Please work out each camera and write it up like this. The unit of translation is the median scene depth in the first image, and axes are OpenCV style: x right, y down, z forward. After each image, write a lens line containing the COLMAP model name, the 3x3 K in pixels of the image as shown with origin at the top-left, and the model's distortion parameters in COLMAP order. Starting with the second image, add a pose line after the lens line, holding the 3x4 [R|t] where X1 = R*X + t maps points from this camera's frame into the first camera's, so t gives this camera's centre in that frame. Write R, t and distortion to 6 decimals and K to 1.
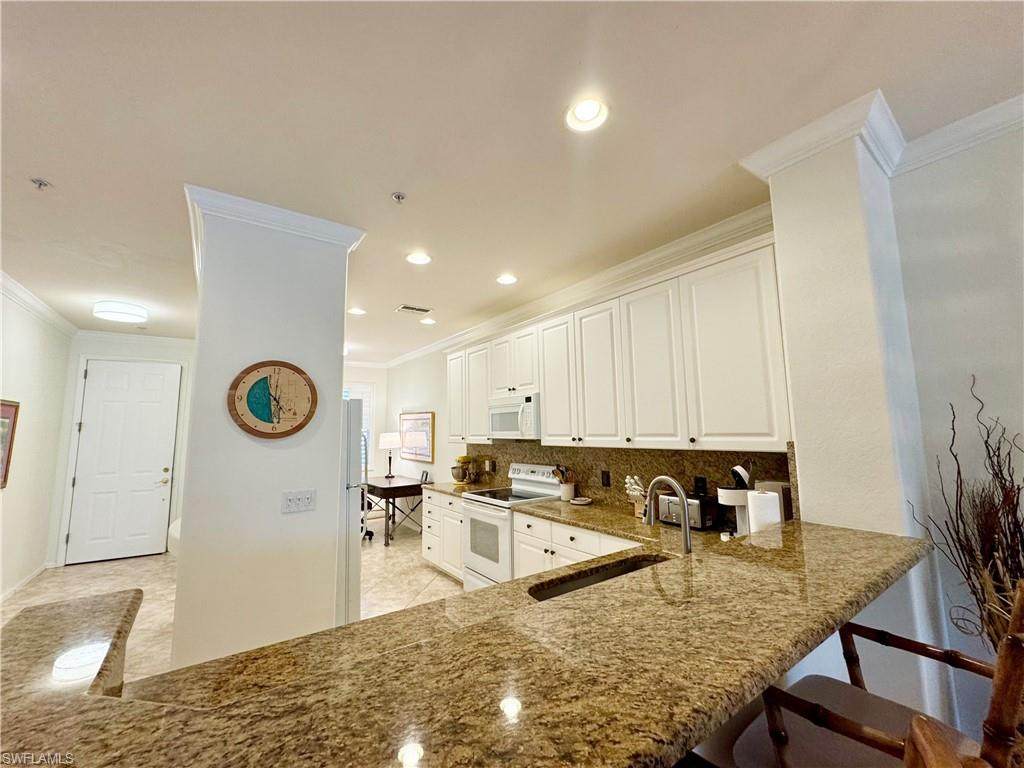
lens RADIAL K [[410.7, 0, 509.4], [0, 410.7, 384.1], [0, 0, 1]] dist [-0.000484, -0.000036]
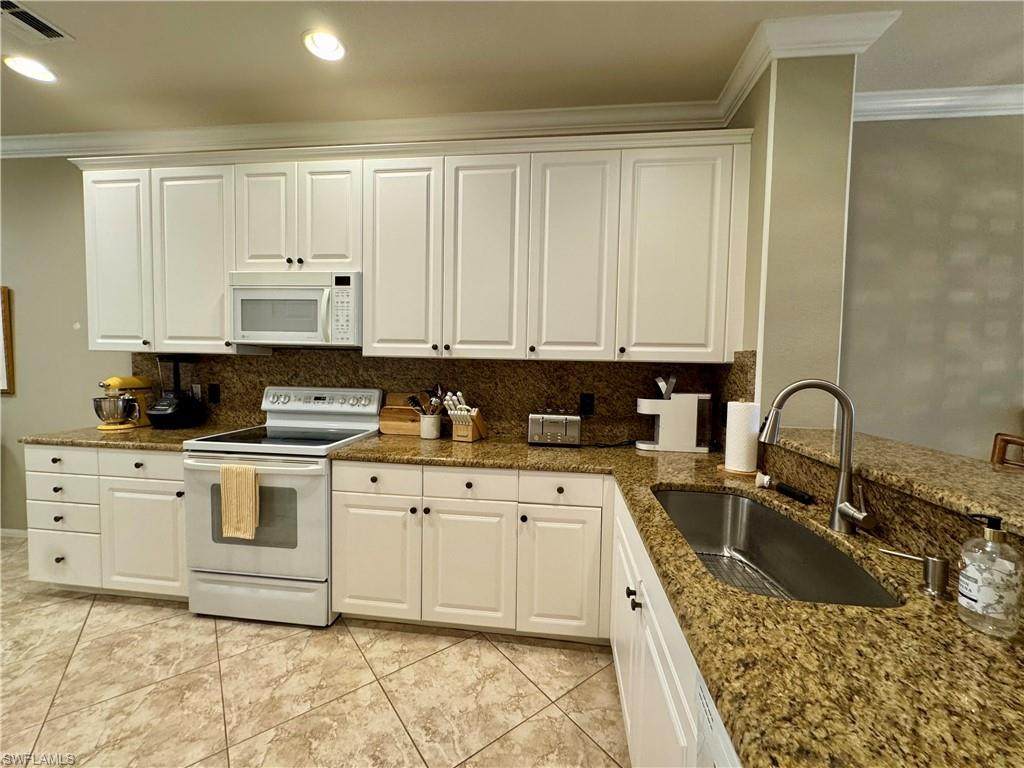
lens RADIAL K [[410.7, 0, 515.0], [0, 410.7, 382.9], [0, 0, 1]] dist [-0.000484, -0.000036]
pose [[0.674067, -0.003180, 0.738663, -0.238177], [-0.116872, 0.986936, 0.110901, 0.091601], [-0.729366, -0.161084, 0.664889, 0.390641]]
